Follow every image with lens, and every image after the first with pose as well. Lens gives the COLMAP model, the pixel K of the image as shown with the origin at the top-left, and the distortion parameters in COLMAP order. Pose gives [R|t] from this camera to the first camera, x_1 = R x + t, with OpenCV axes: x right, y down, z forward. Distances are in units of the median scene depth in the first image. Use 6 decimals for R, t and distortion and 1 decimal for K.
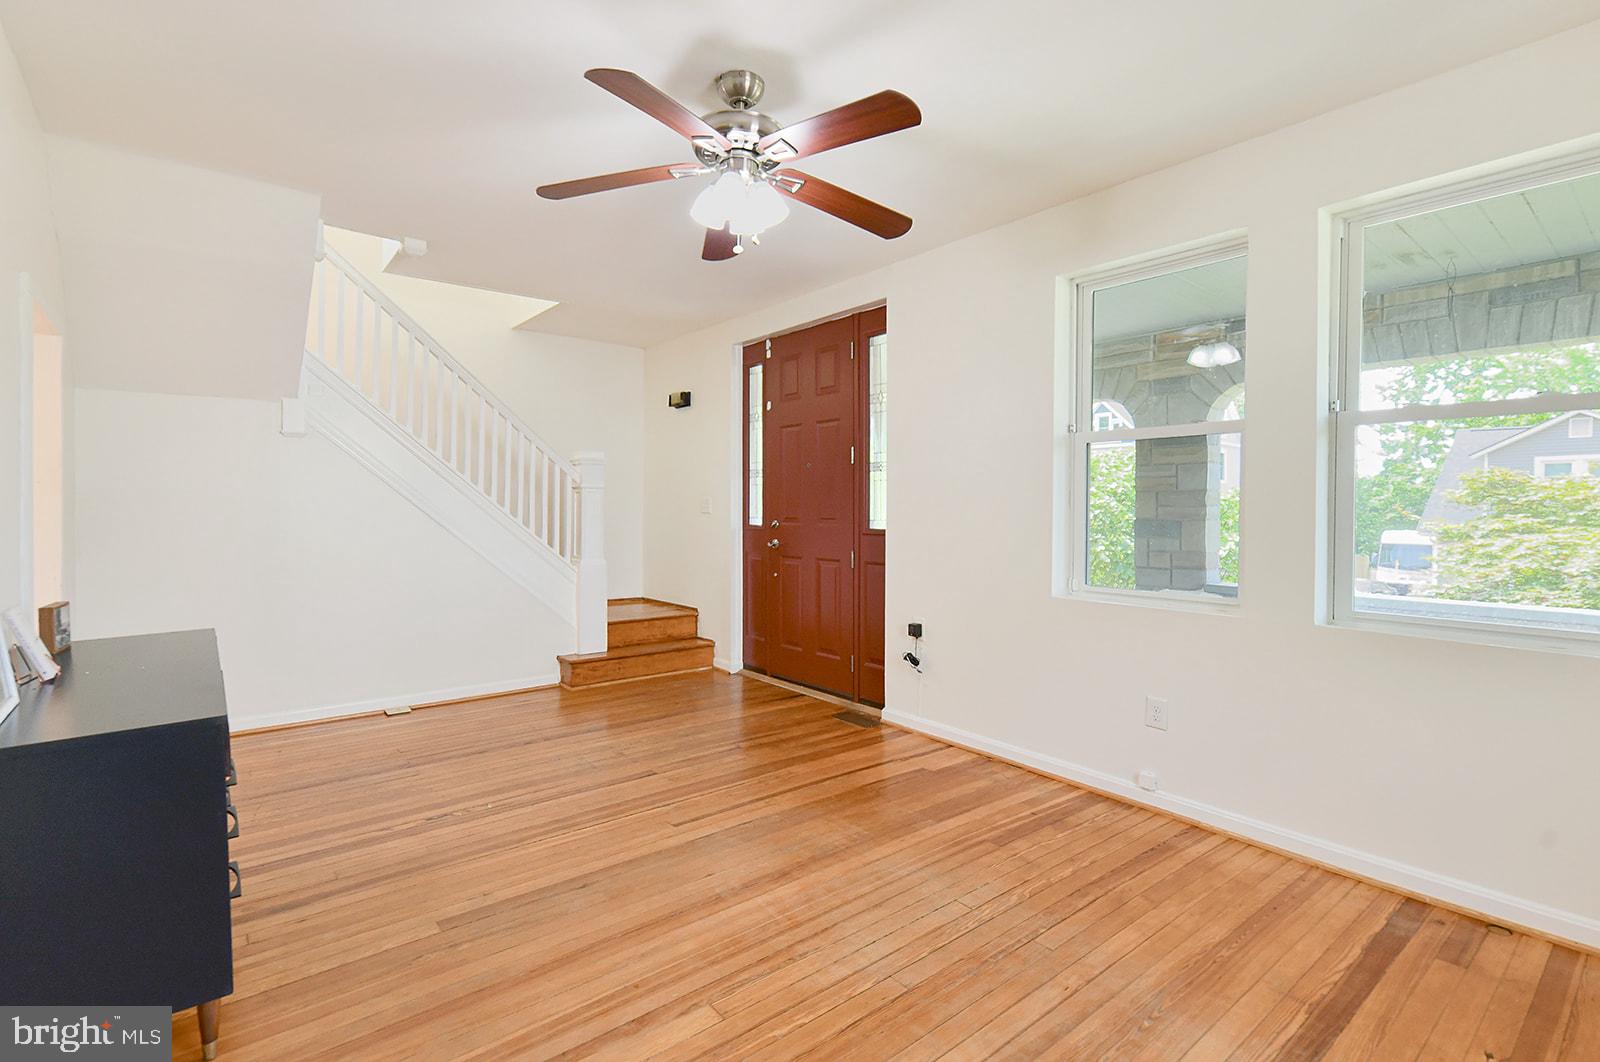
lens RADIAL K [[682.5, 0, 800.3], [0, 682.5, 501.3], [0, 0, 1]] dist [-0.000334, -0.000265]
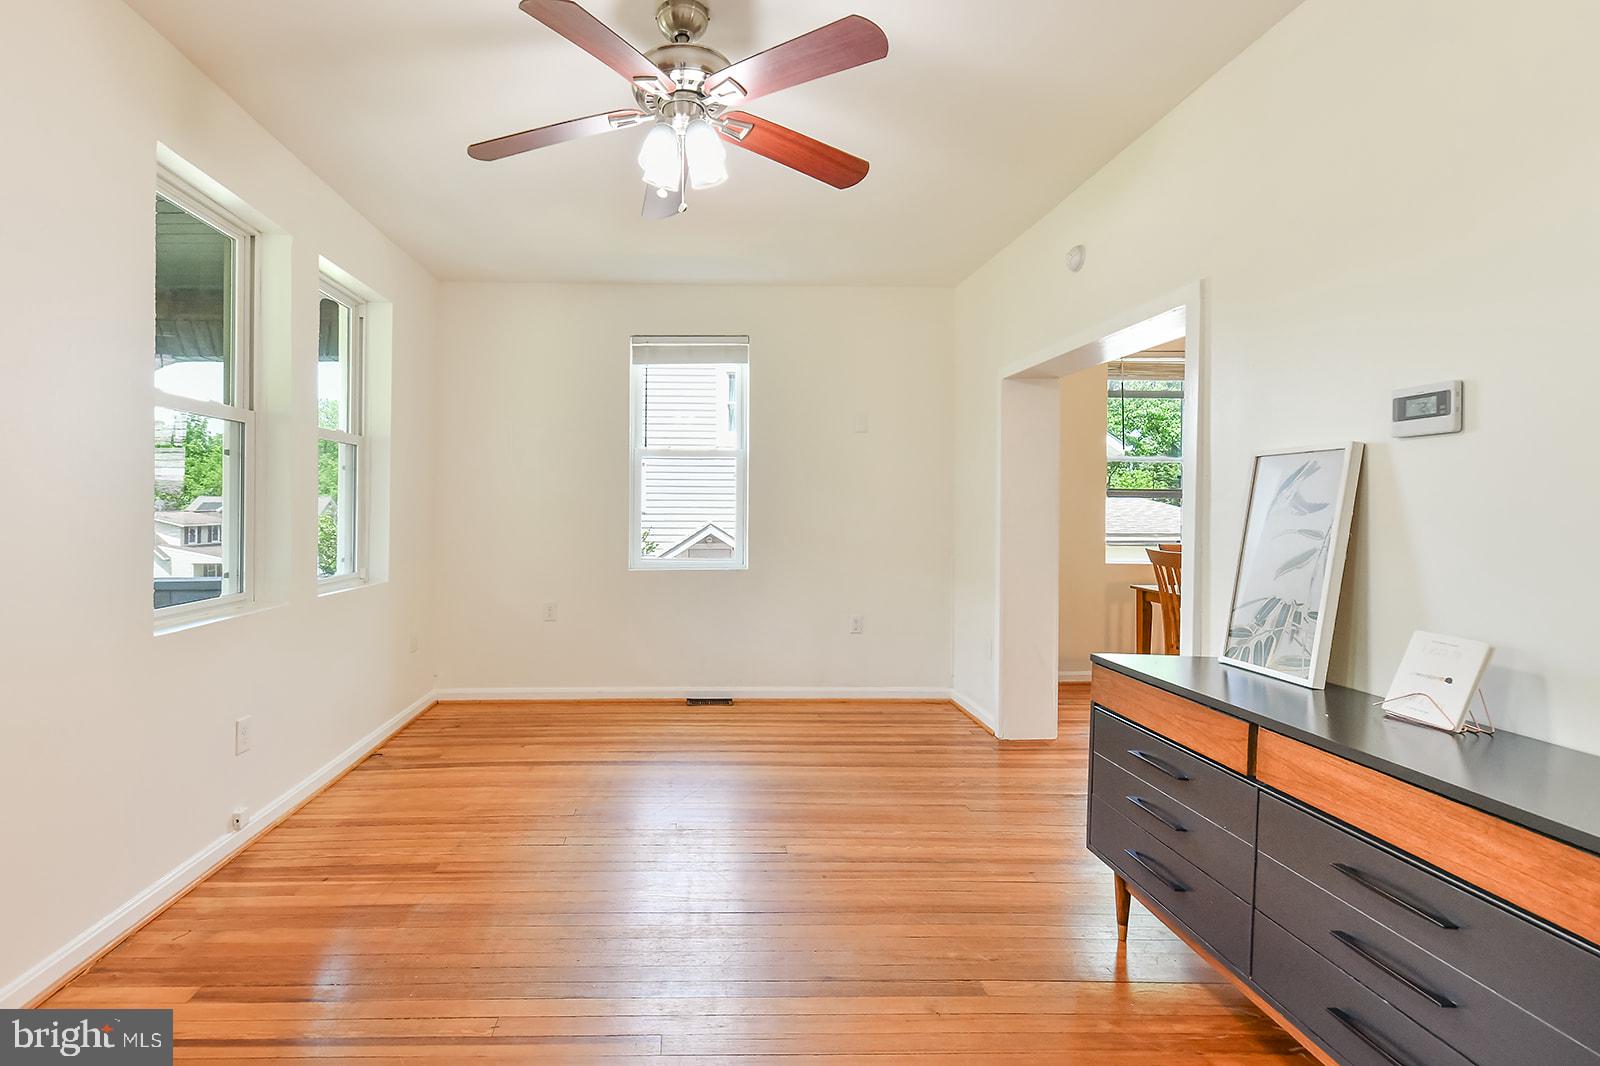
lens RADIAL K [[728.6, 0, 698.6], [0, 728.6, 523.5], [0, 0, 1]] dist [0.003198, -0.000214]
pose [[-0.769920, -0.025749, 0.637621, -0.683437], [-0.022494, 0.999660, 0.013208, -0.013024], [-0.637744, -0.004173, -0.770237, 1.627753]]
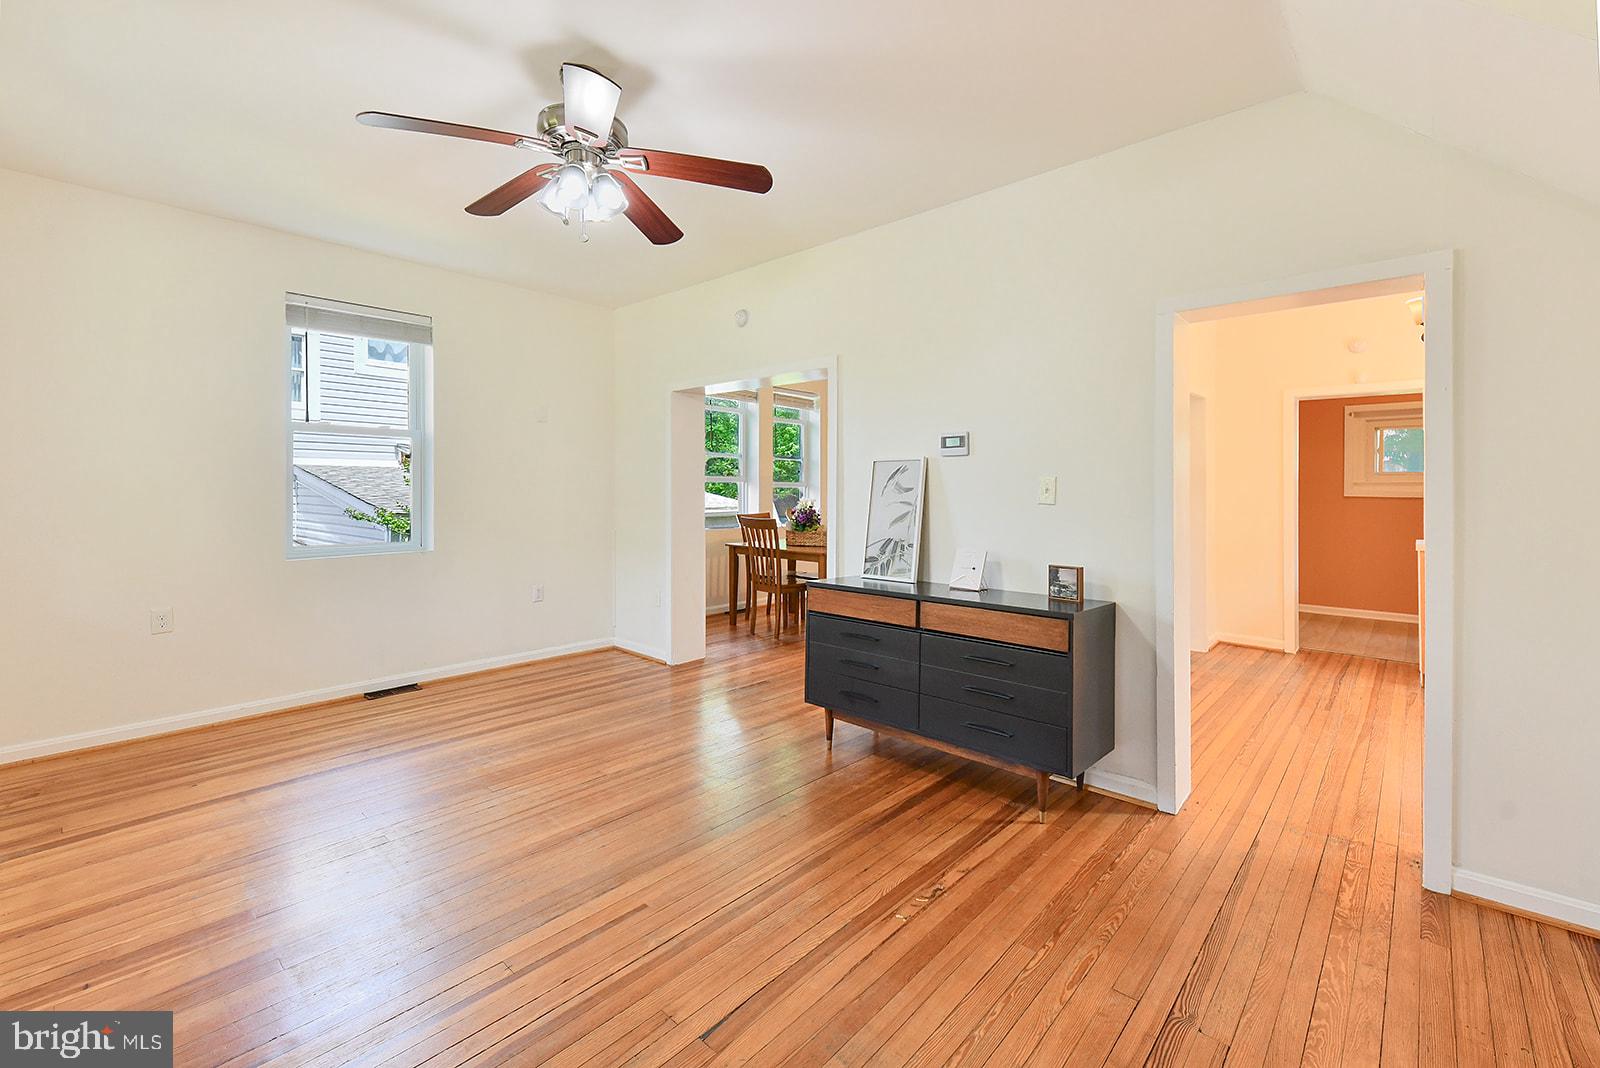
lens RADIAL K [[682.5, 0, 800.3], [0, 682.5, 504.3], [0, 0, 1]] dist [-0.000334, -0.000265]
pose [[-0.991896, -0.009015, -0.126729, -0.283295], [-0.009481, 0.999950, 0.003071, -0.006912], [0.126695, 0.004247, -0.991933, 1.981315]]
